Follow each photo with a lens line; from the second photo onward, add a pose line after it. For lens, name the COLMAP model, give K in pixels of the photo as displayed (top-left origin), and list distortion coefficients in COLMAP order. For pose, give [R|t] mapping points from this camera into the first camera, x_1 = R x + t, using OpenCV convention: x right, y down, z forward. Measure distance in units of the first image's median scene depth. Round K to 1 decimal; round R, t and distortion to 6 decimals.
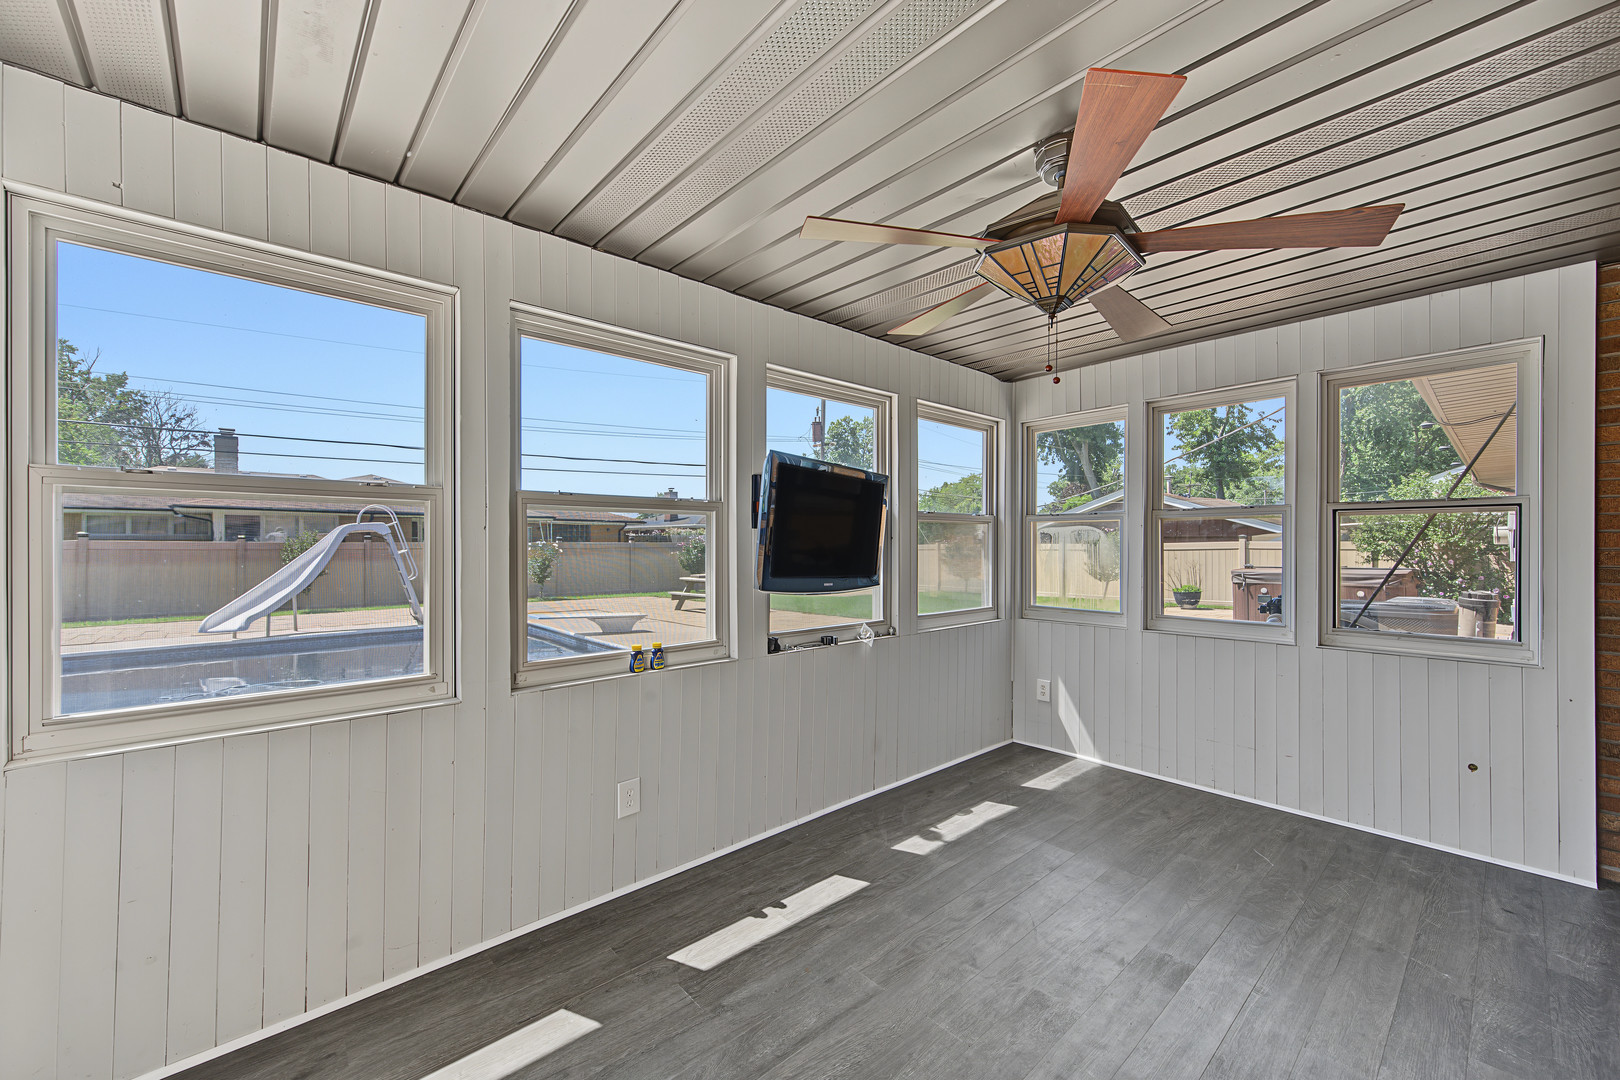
lens RADIAL K [[638.3, 0, 794.9], [0, 638.3, 540.3], [0, 0, 1]] dist [0.007195, -0.000119]
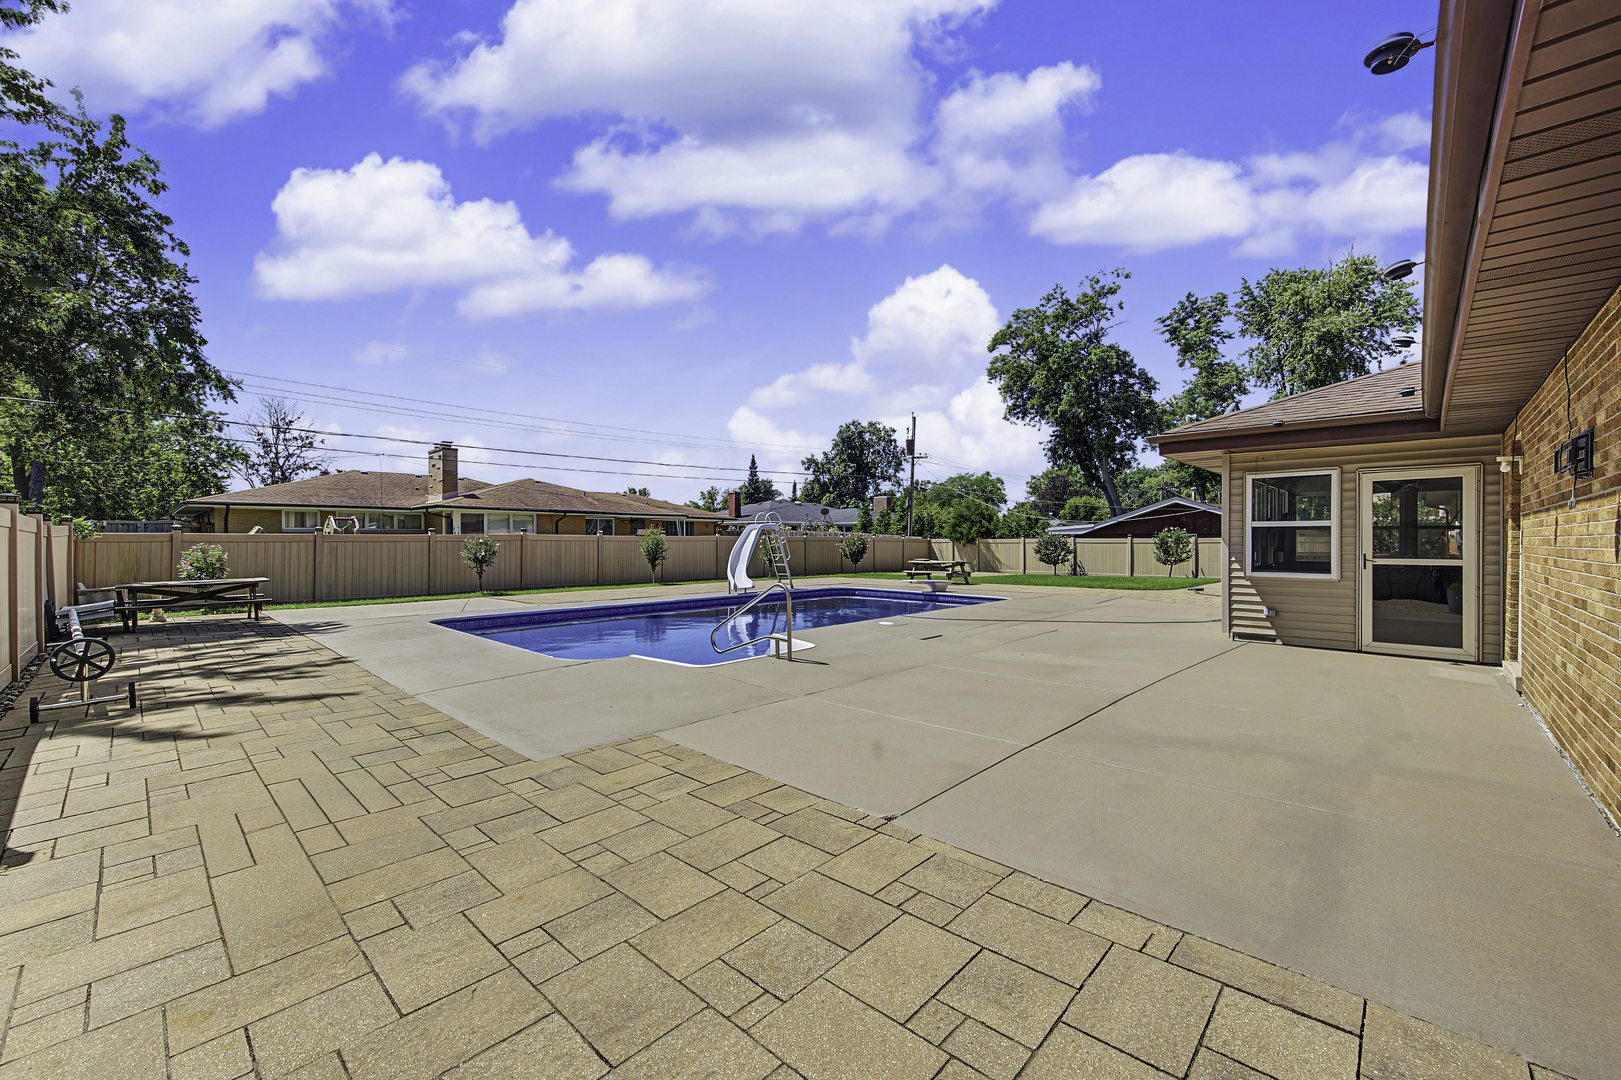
lens RADIAL K [[638.7, 0, 814.1], [0, 638.7, 542.3], [0, 0, 1]] dist [0.007195, -0.000119]
pose [[0.995510, 0.000639, 0.094657, -2.148978], [-0.001729, 0.999933, 0.011444, 0.000659], [-0.094643, -0.011556, 0.995444, -1.770611]]
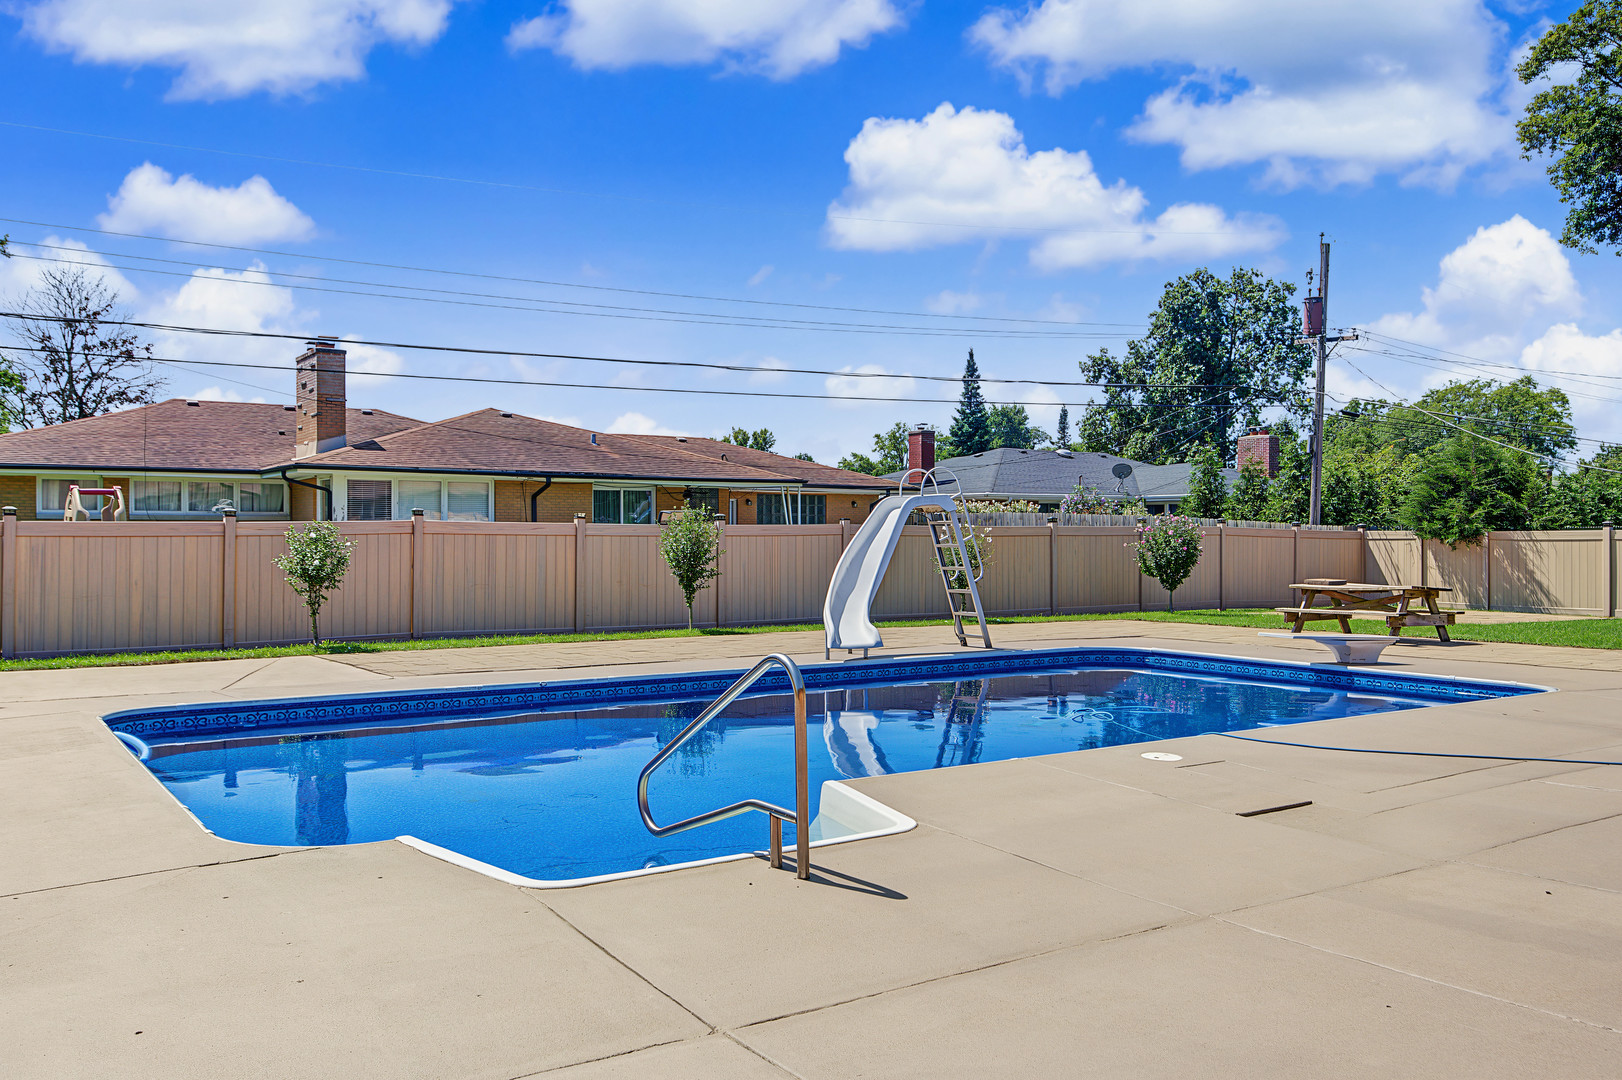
lens RADIAL K [[1332.8, 0, 820.8], [0, 1332.8, 537.3], [0, 0, 1]] dist [0.024448, 0.003529]
pose [[0.991975, 0.001124, -0.126430, -1.841257], [0.000098, 0.999953, 0.009654, 0.011561], [0.126435, -0.009589, 0.991929, -1.213869]]
